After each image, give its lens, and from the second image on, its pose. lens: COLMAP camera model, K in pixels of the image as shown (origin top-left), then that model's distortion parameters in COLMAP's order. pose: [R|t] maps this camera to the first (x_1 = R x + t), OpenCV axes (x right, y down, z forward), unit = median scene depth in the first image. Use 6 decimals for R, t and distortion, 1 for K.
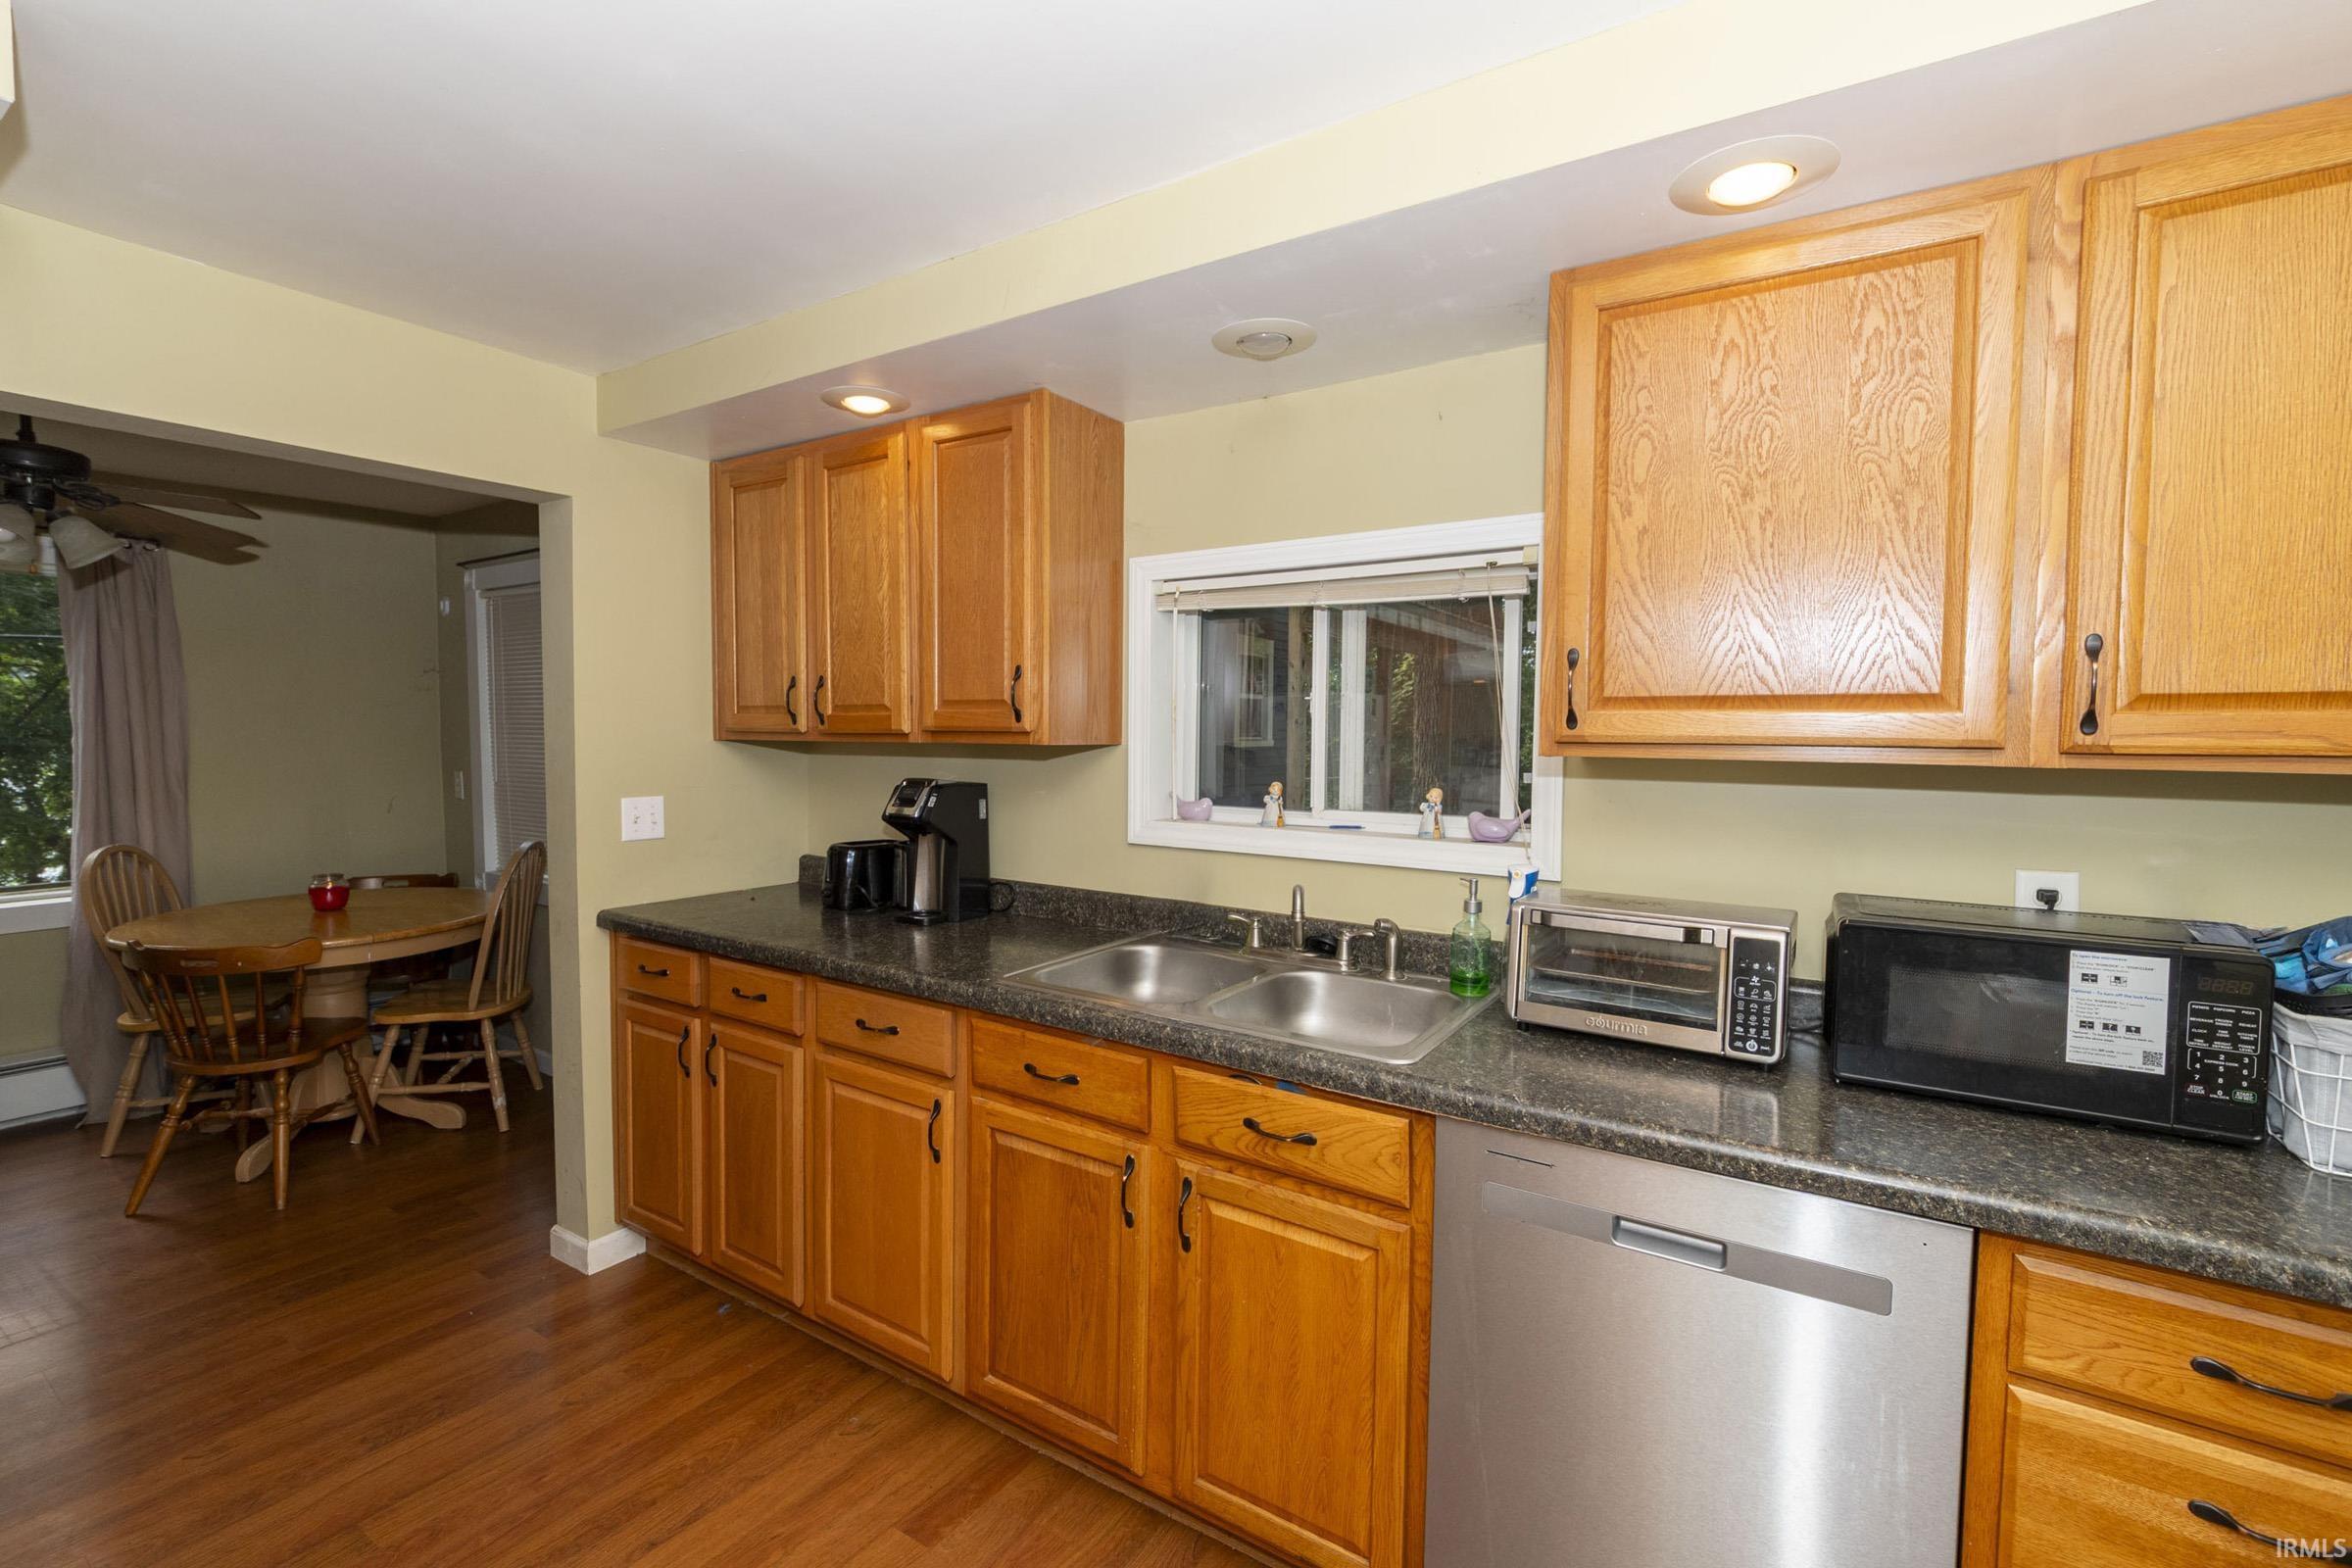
lens RADIAL K [[1046.9, 0, 1124.5], [0, 1046.9, 774.2], [0, 0, 1]] dist [0.014324, 0.000227]
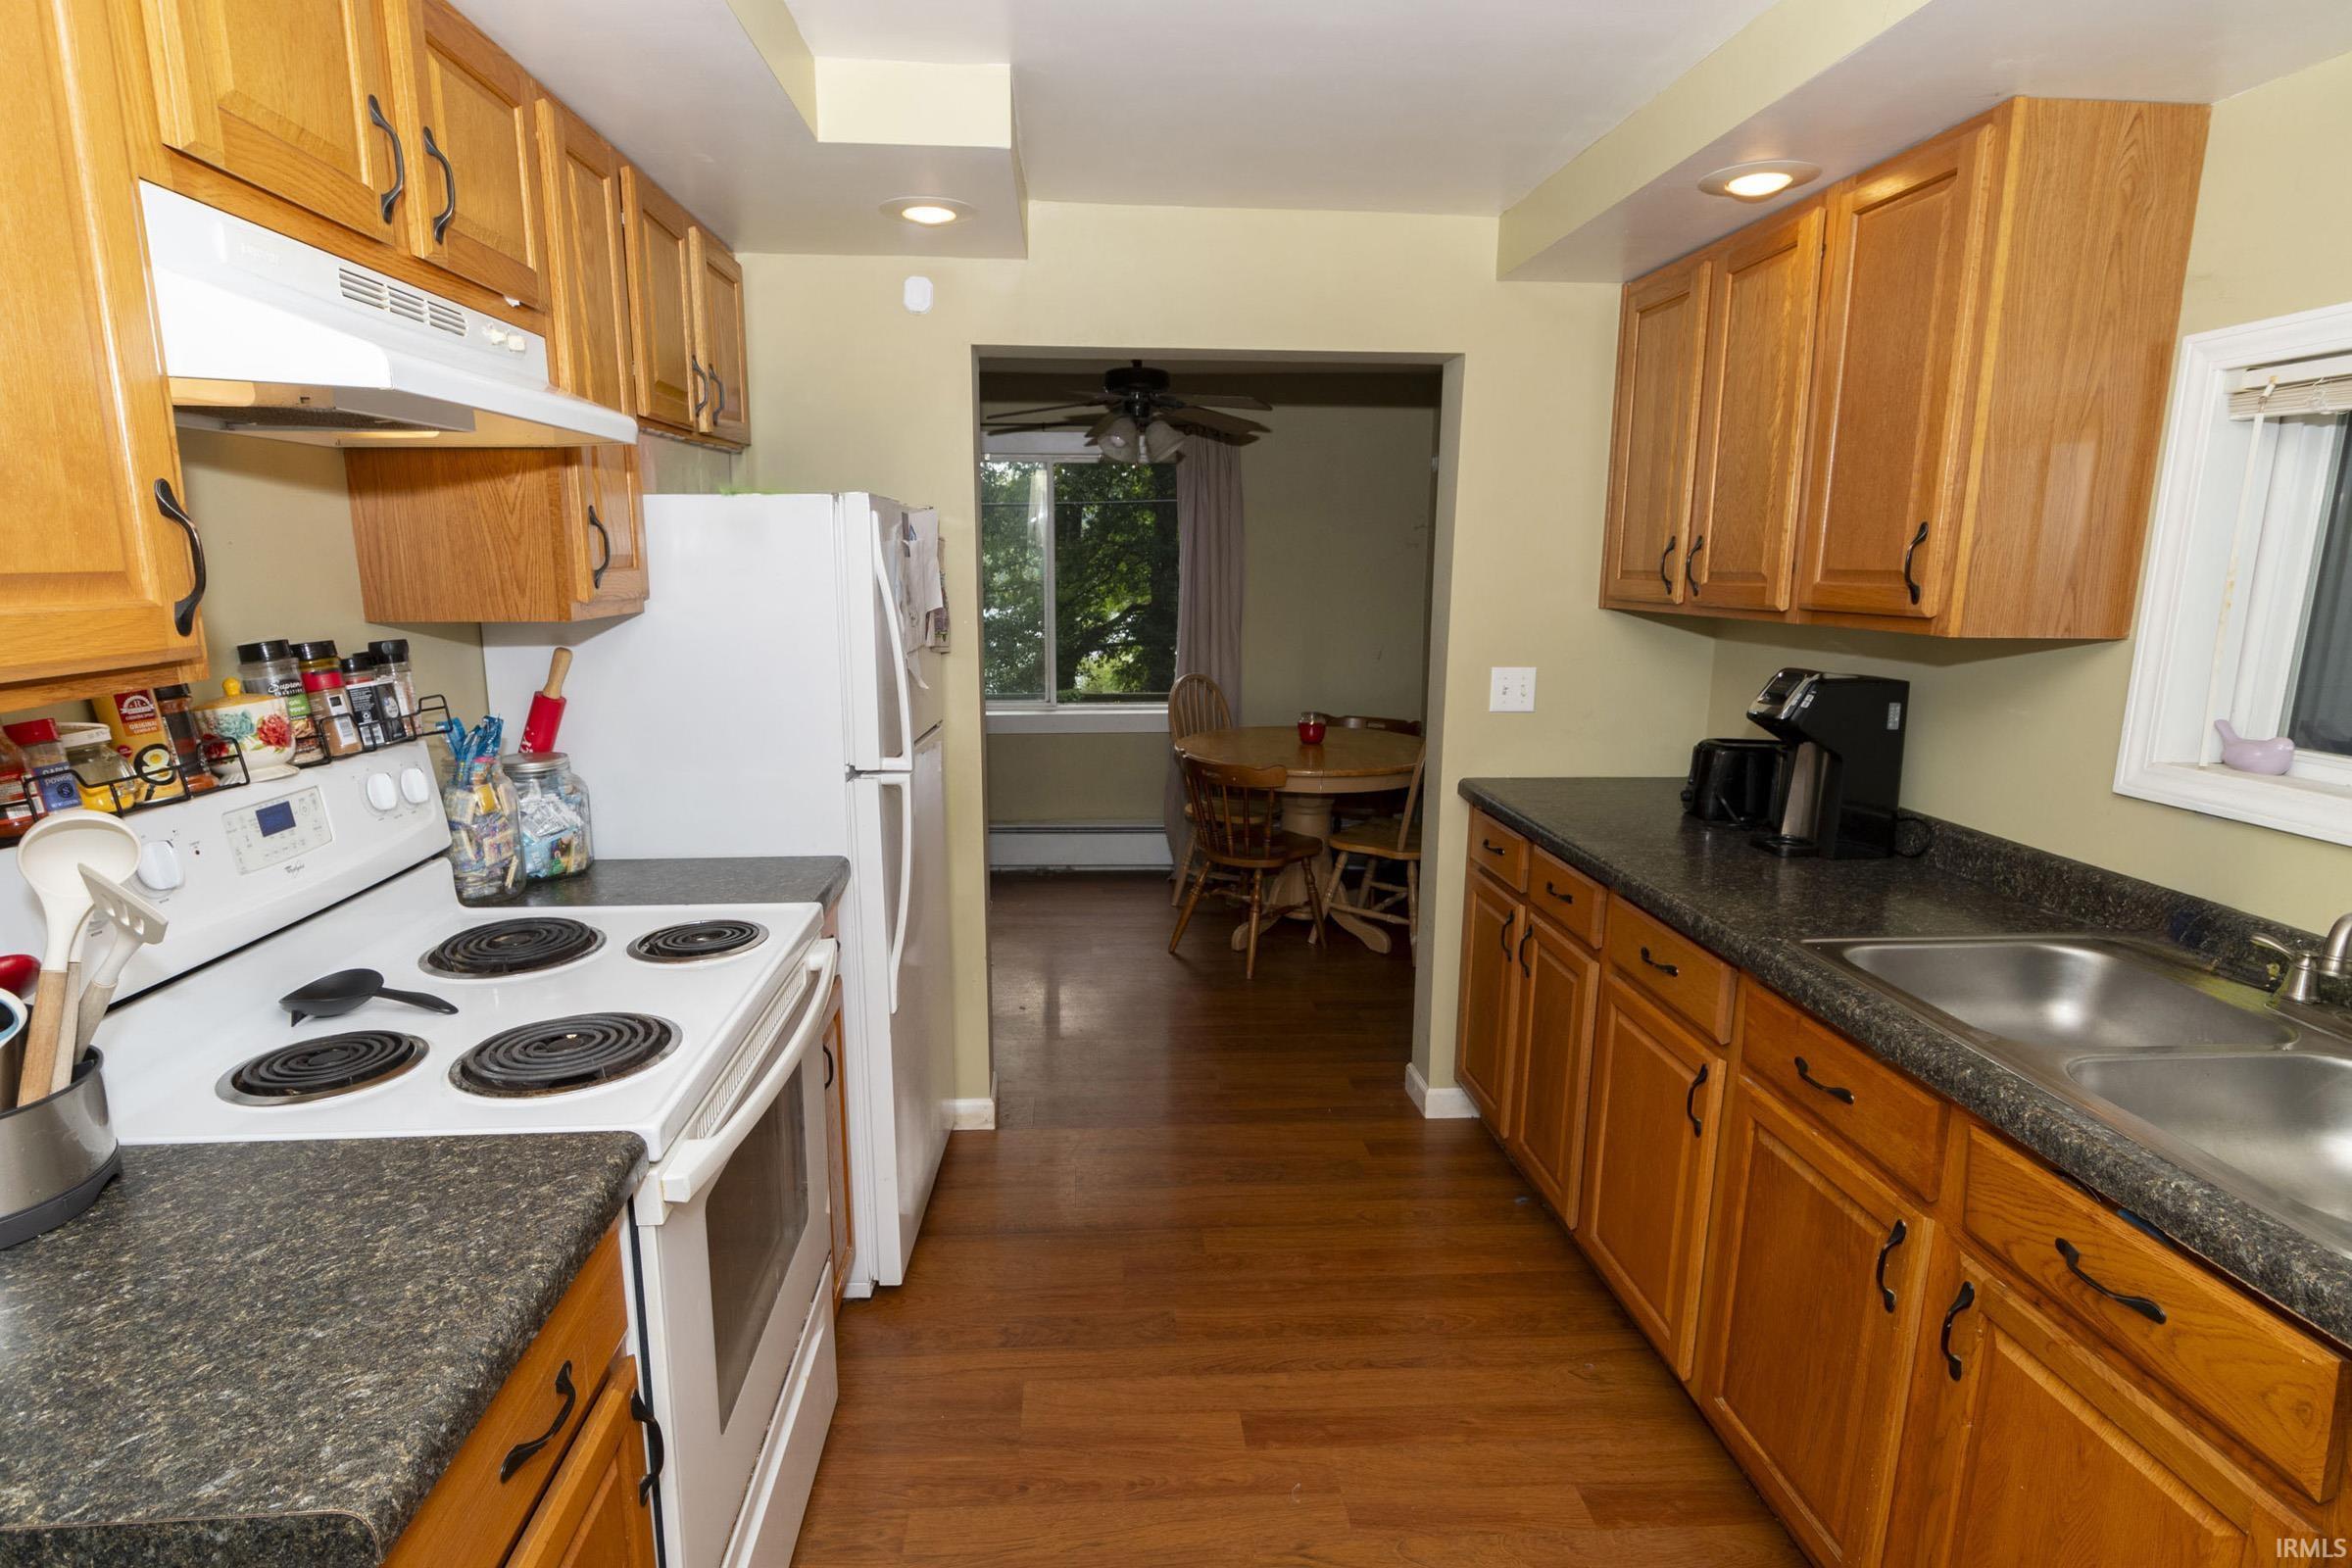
lens RADIAL K [[1168.2, 0, 1140.8], [0, 1168.2, 772.9], [0, 0, 1]] dist [-0.000936, -0.001883]
pose [[0.625054, 0.137188, -0.768431, 0.177073], [-0.037748, 0.988595, 0.145789, -0.028173], [0.779668, -0.062120, 0.623104, 0.074943]]
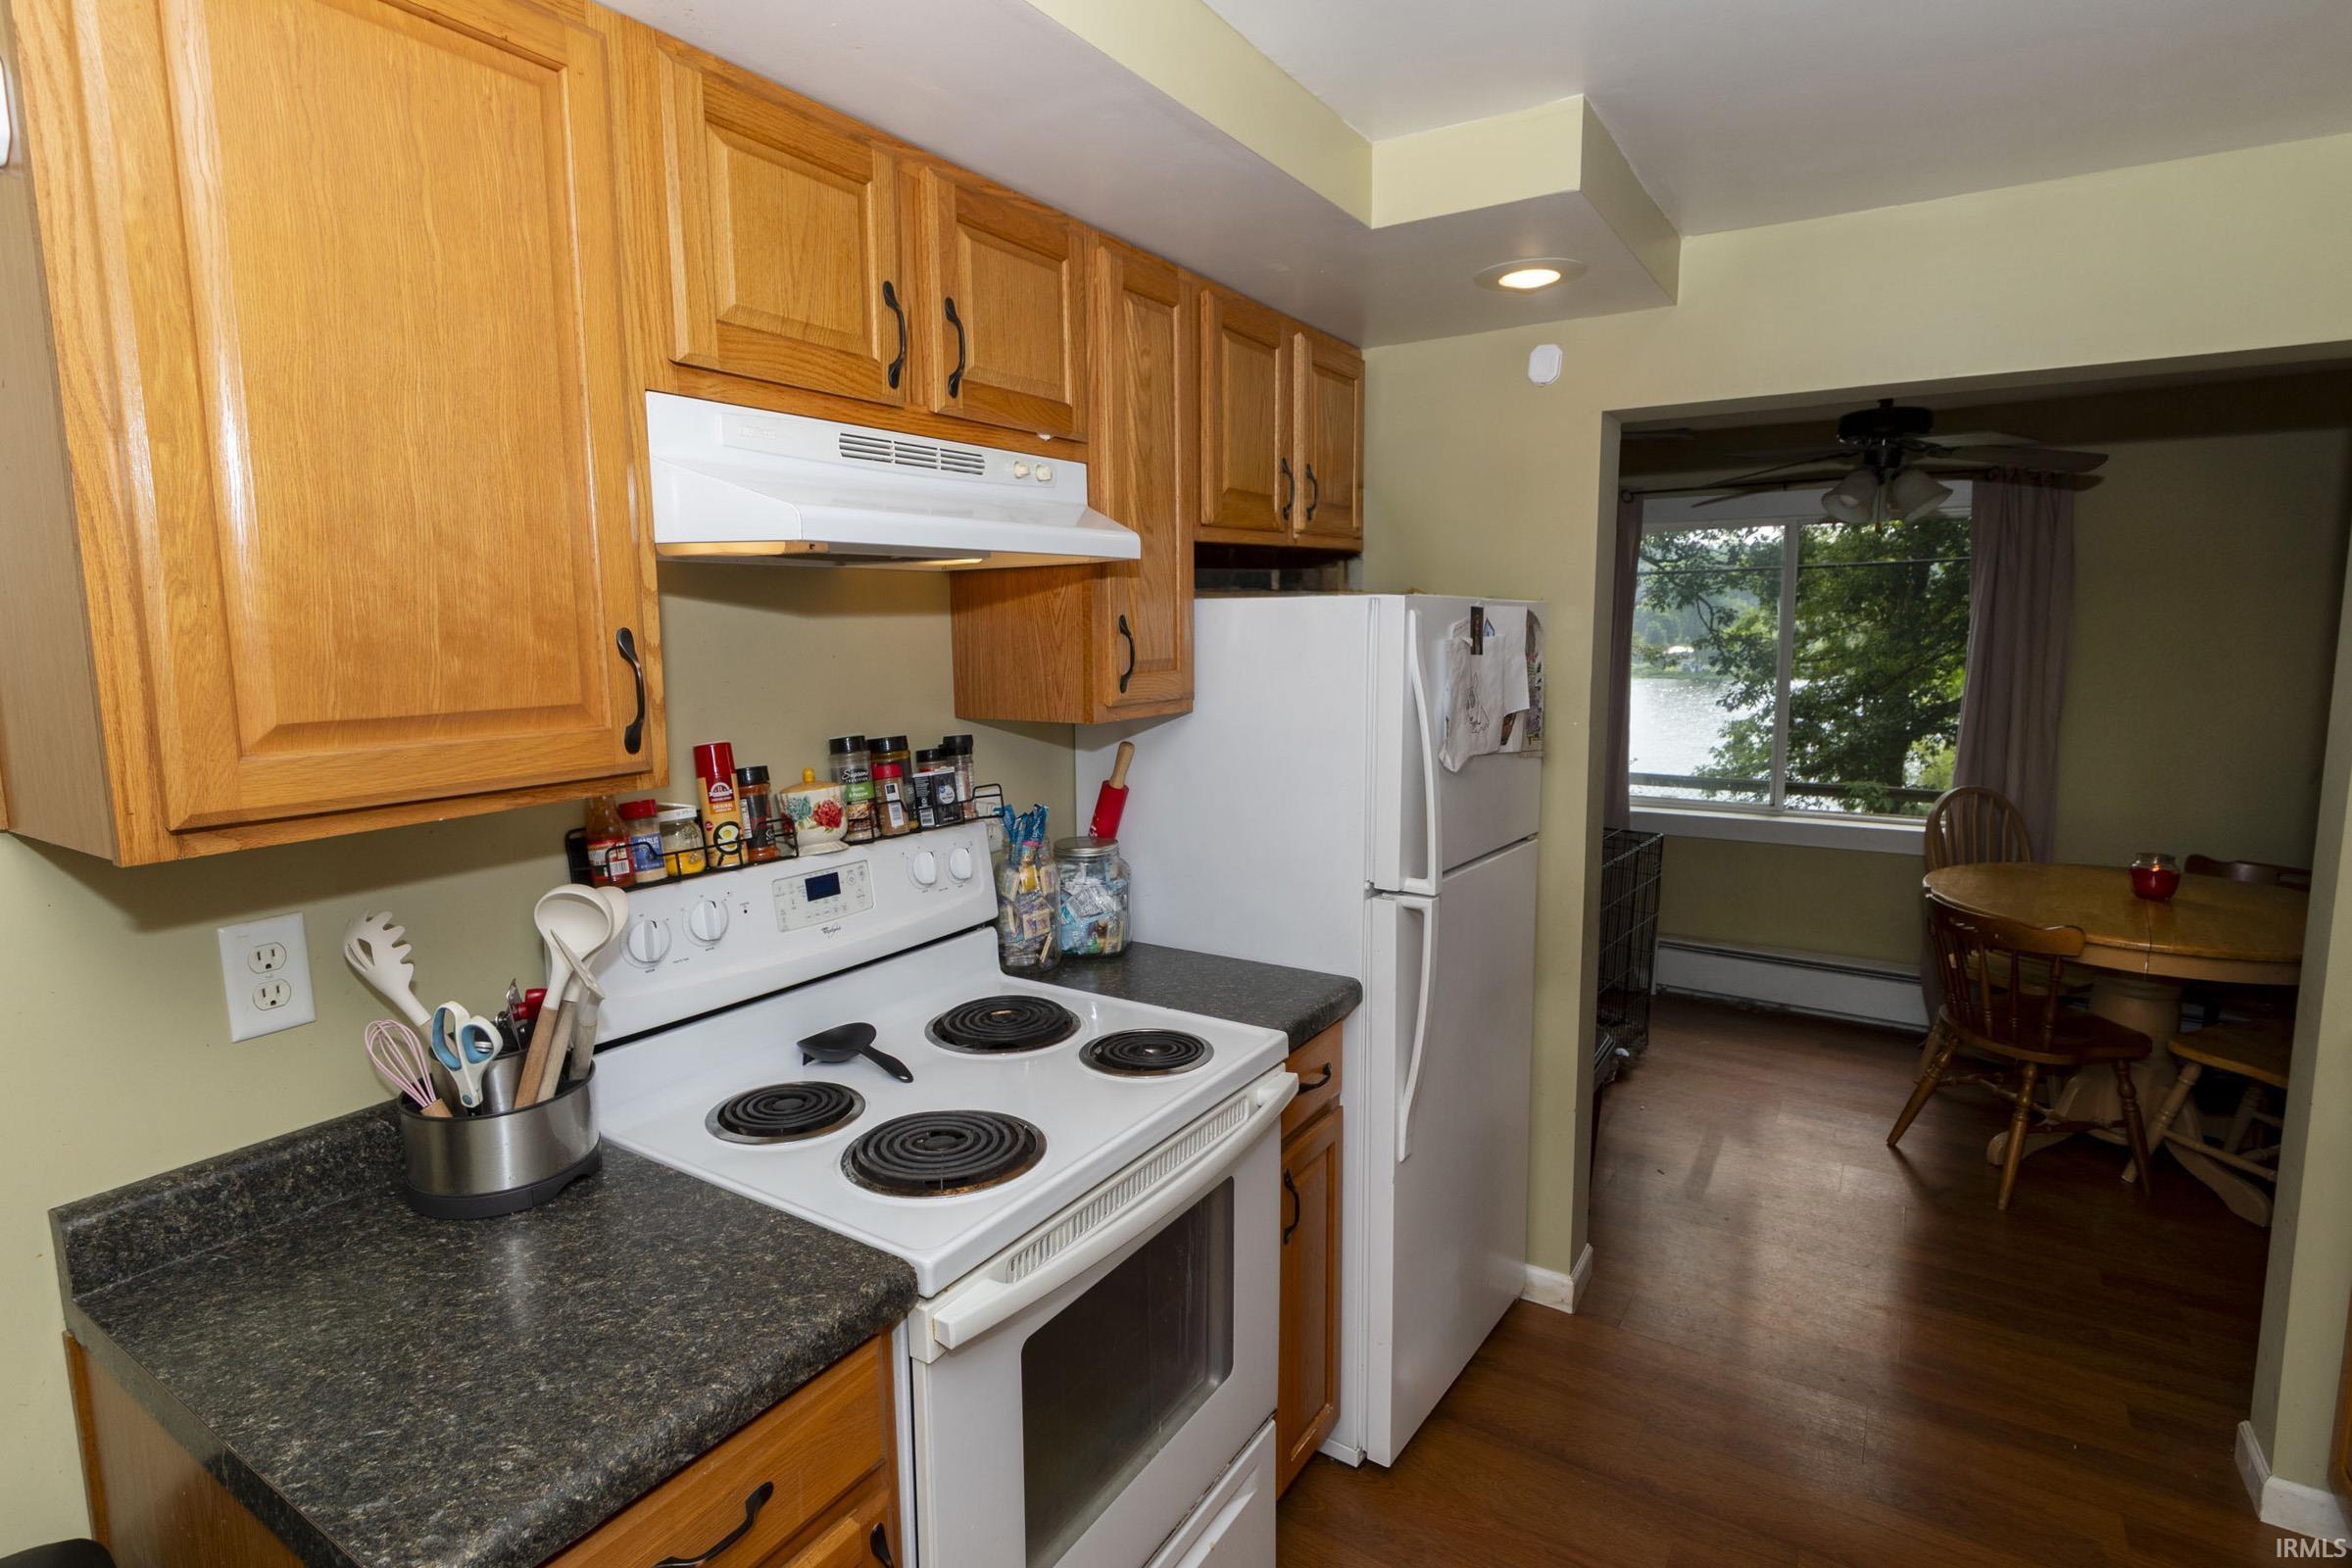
lens RADIAL K [[1168.2, 0, 1160.1], [0, 1168.2, 768.0], [0, 0, 1]] dist [-0.000936, -0.001883]
pose [[0.042293, 0.114284, -0.992547, 0.155932], [-0.042054, 0.992760, 0.112517, -0.060919], [0.998220, 0.036982, 0.046793, 0.261715]]
